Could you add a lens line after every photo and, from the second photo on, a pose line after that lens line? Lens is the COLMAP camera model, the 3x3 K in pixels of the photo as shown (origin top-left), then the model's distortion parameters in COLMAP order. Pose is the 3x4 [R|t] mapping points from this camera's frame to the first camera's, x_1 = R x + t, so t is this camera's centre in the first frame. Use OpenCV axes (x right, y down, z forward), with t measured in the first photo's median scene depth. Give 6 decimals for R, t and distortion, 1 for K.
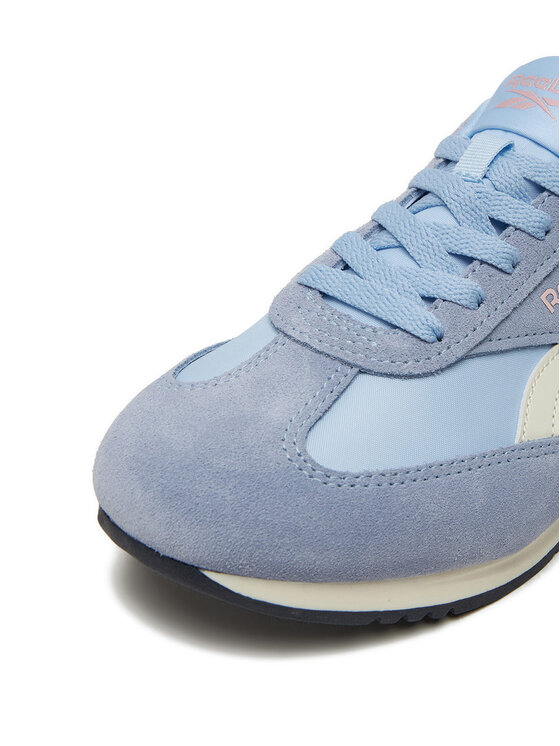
lens RADIAL K [[1310.1, 0, 280.0], [0, 1310.1, 373.0], [0, 0, 1]] dist [-0.150959, 0.038197]
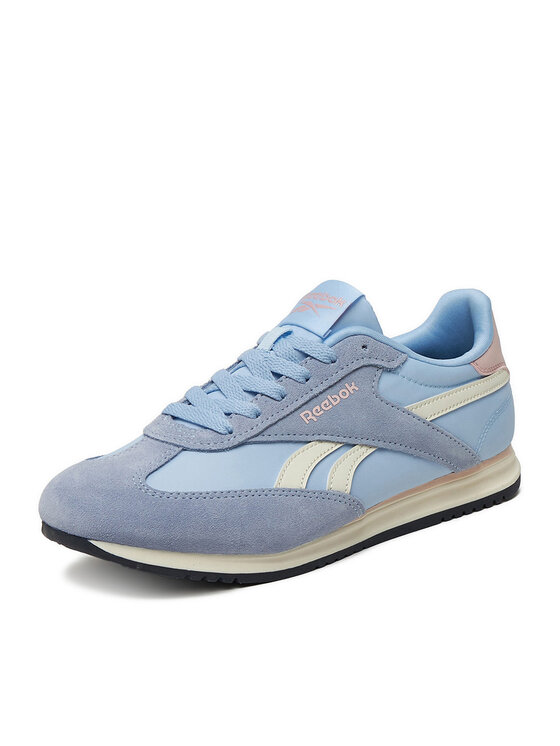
lens RADIAL K [[1673.3, 0, 280.0], [0, 1673.3, 373.0], [0, 0, 1]] dist [-0.421806, 0.034570]
pose [[0.997019, -0.037832, -0.067252, 0.339352], [0.021843, 0.974286, -0.224253, 0.399725], [0.074006, 0.222116, 0.972208, -1.210956]]
